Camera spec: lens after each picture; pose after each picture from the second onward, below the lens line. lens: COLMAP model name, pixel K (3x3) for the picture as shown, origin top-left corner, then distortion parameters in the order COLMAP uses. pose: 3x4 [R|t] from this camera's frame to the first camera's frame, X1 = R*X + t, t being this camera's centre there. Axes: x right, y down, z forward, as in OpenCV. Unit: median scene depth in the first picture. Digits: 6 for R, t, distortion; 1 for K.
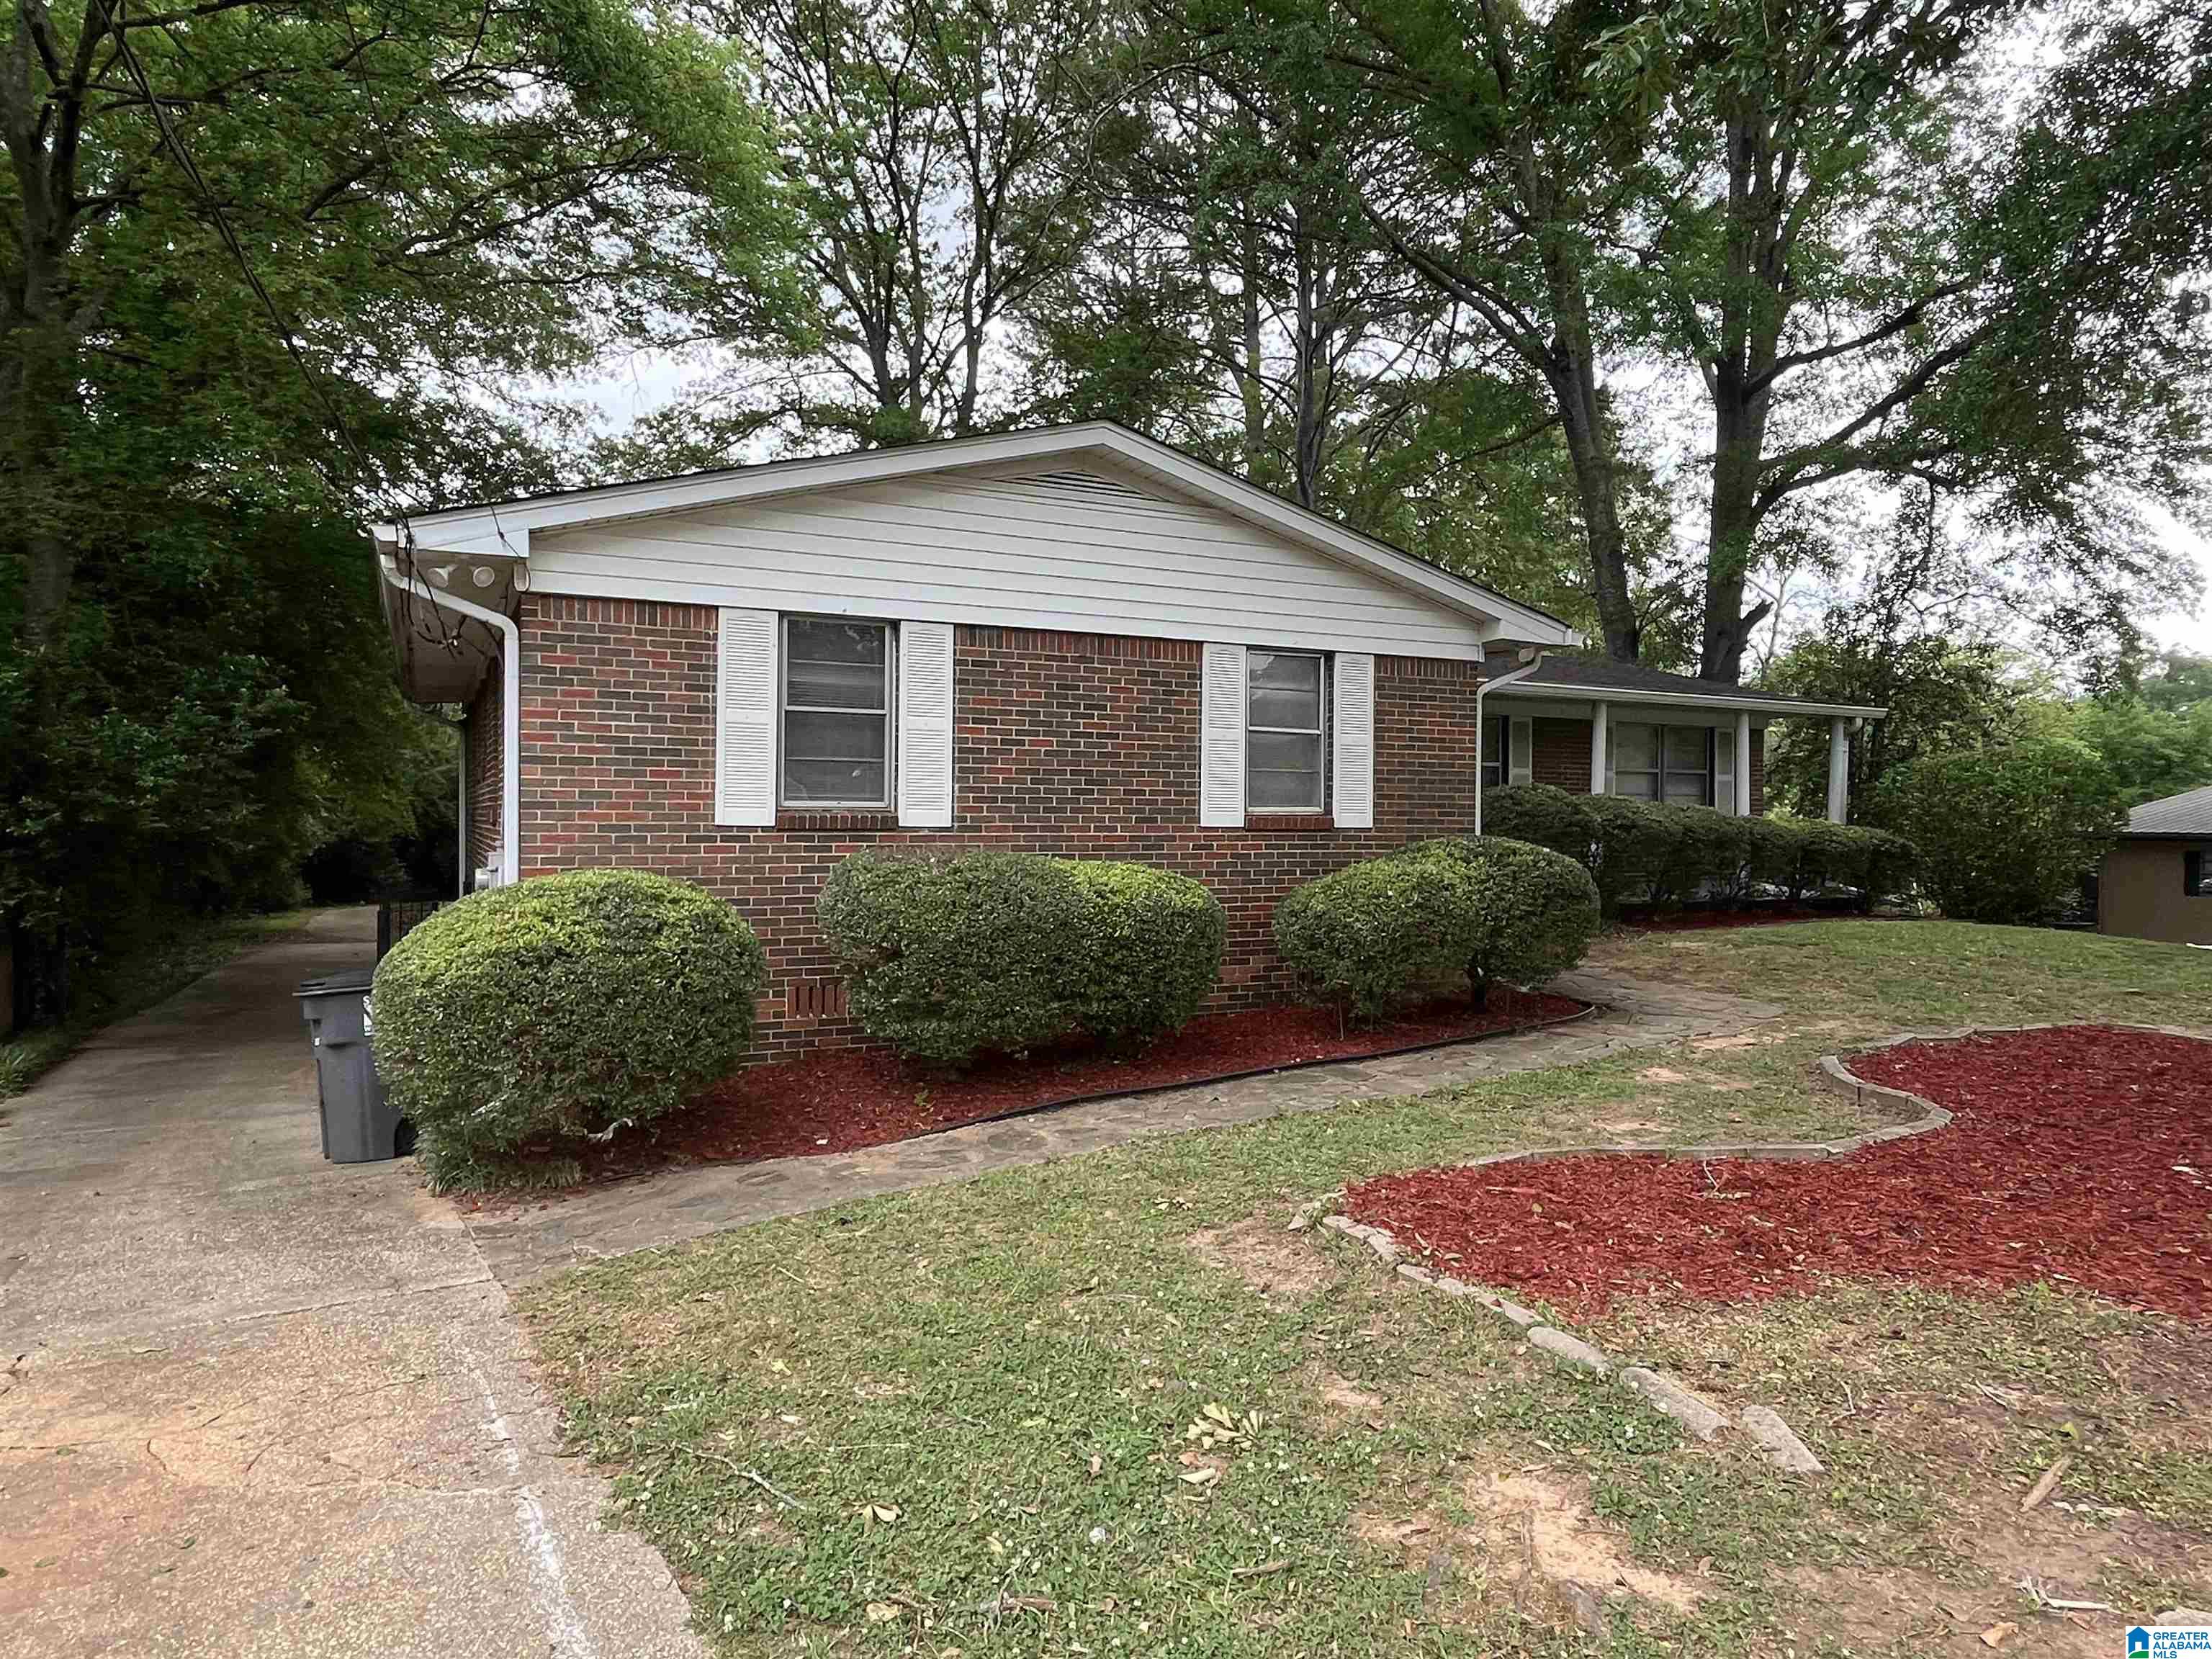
lens RADIAL K [[1376.2, 0, 1105.0], [0, 1376.2, 829.7], [0, 0, 1]] dist [0.002338, 0.000715]
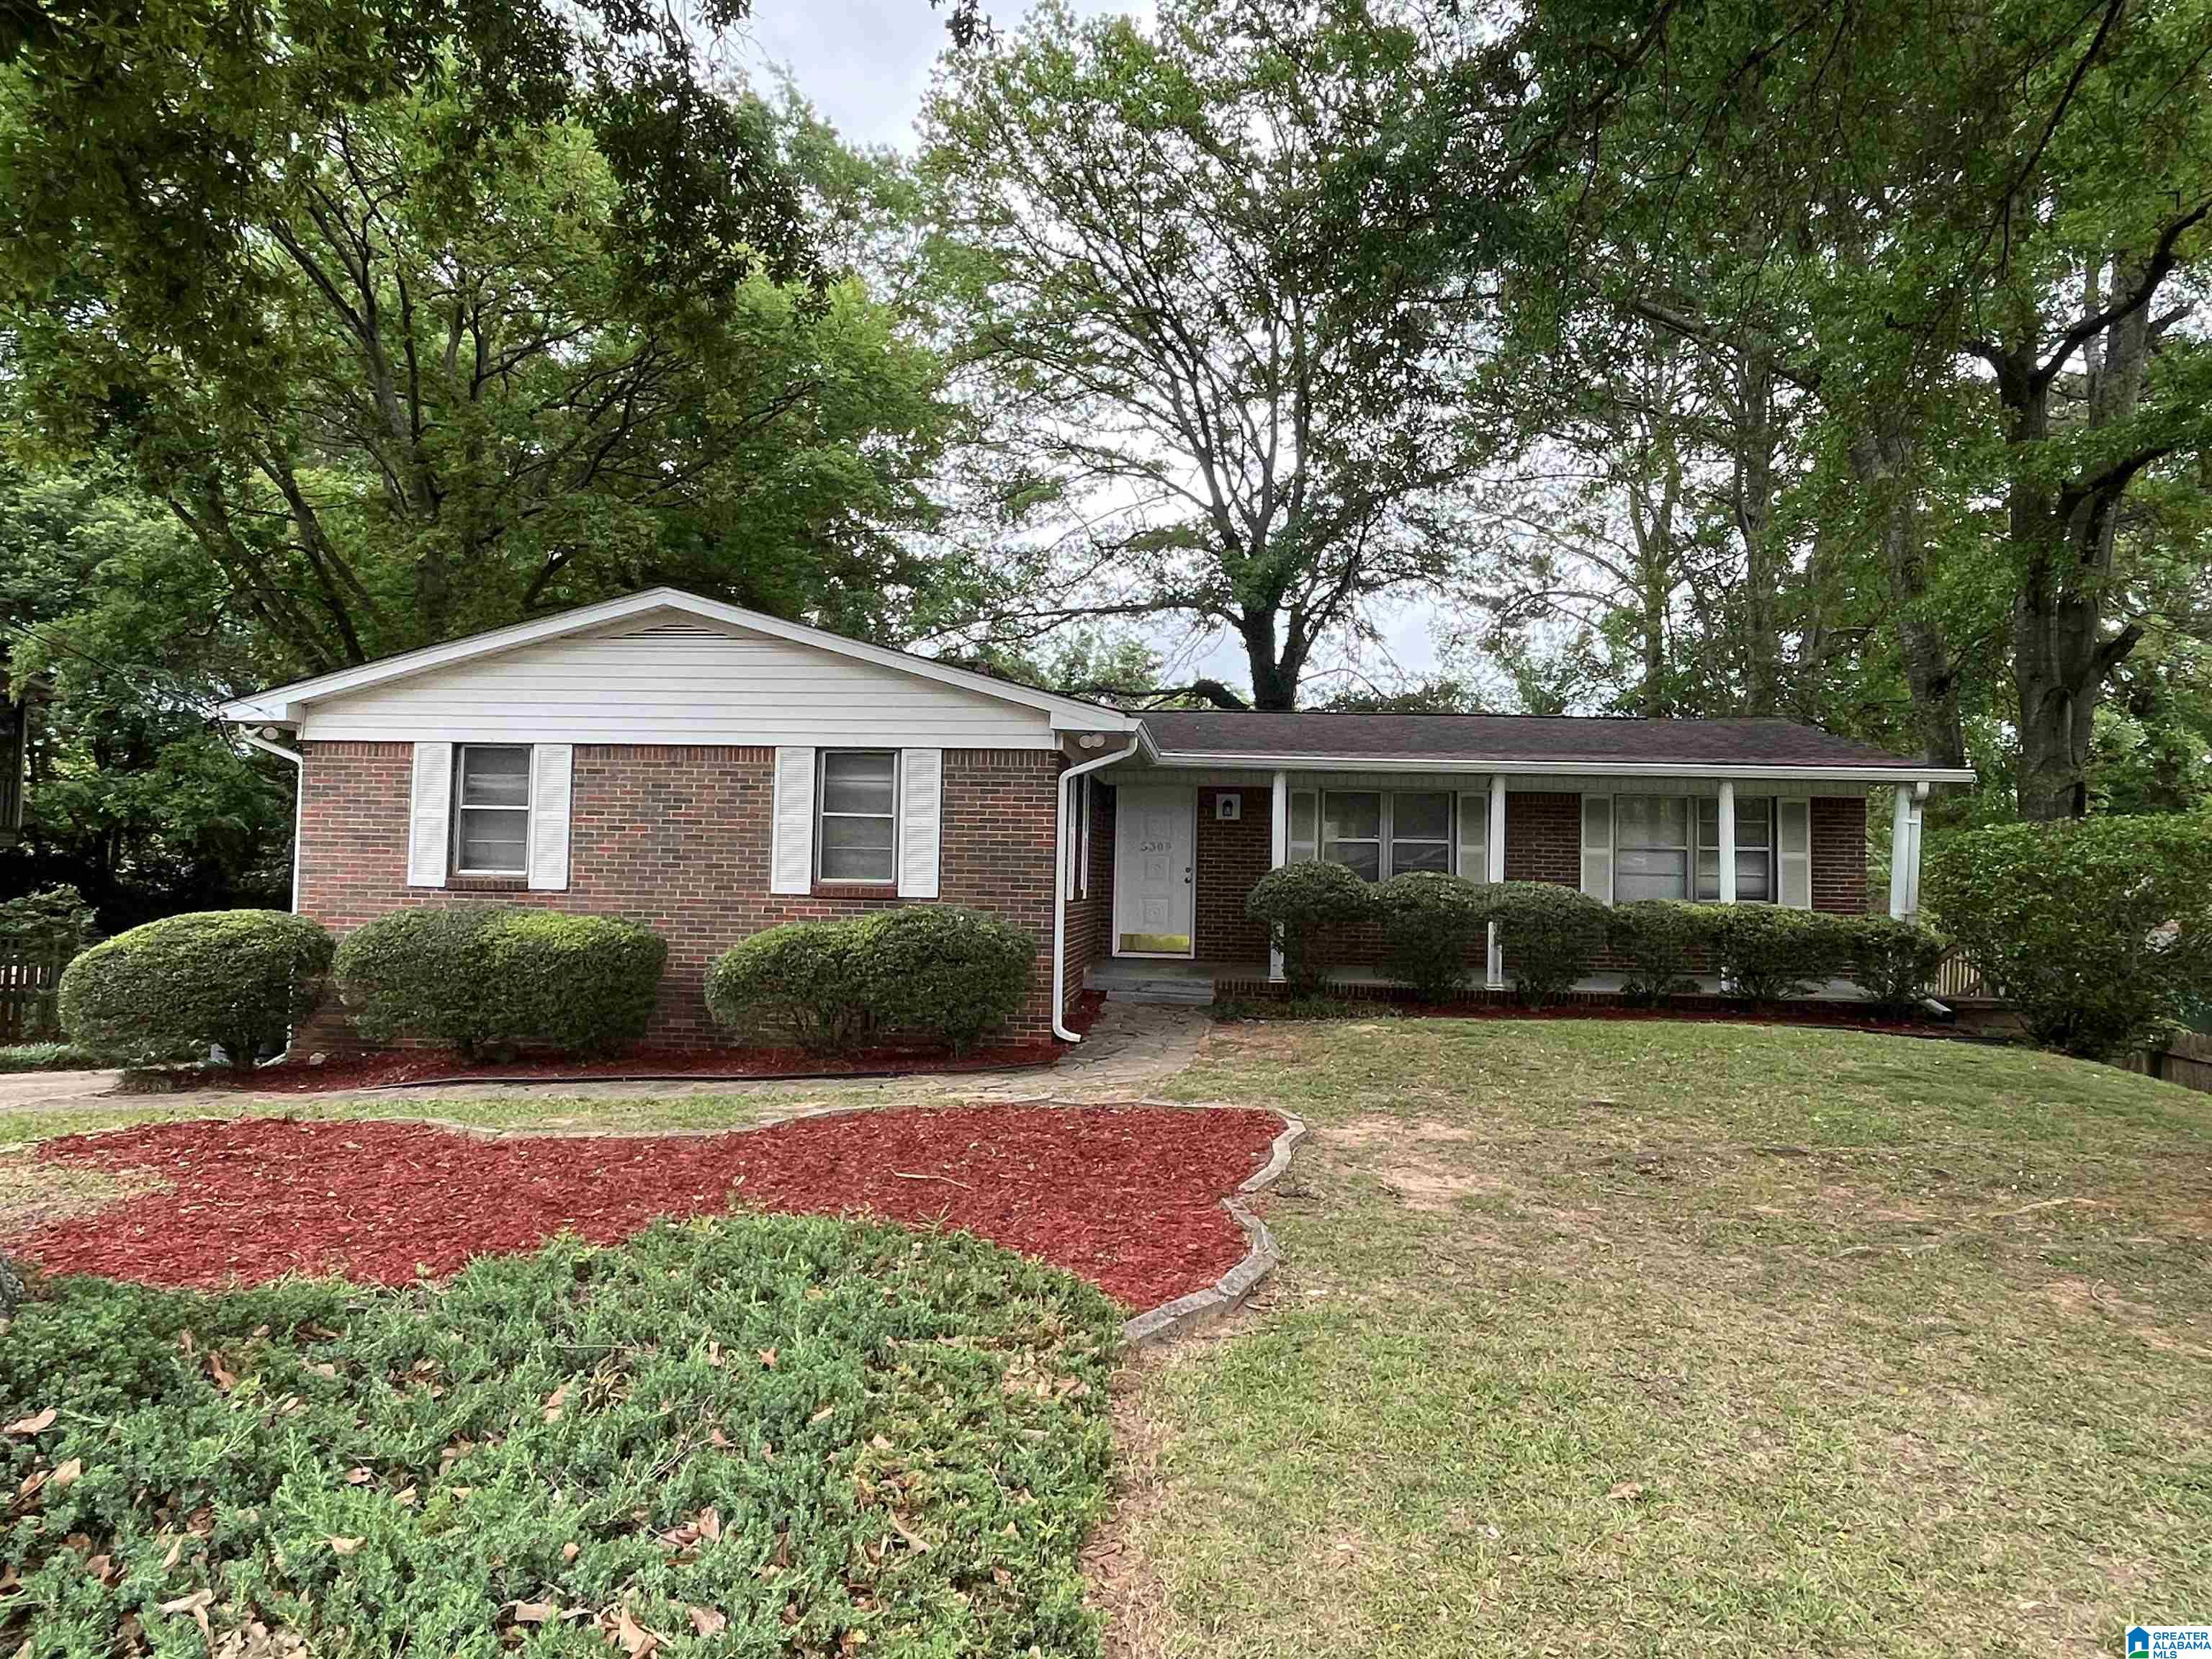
lens RADIAL K [[1376.2, 0, 1107.6], [0, 1376.2, 825.7], [0, 0, 1]] dist [0.002338, 0.000715]
pose [[0.853705, -0.013765, -0.520576, 0.995905], [-0.020388, 0.998001, -0.059823, 0.004674], [0.520358, 0.061685, 0.851717, 0.096942]]
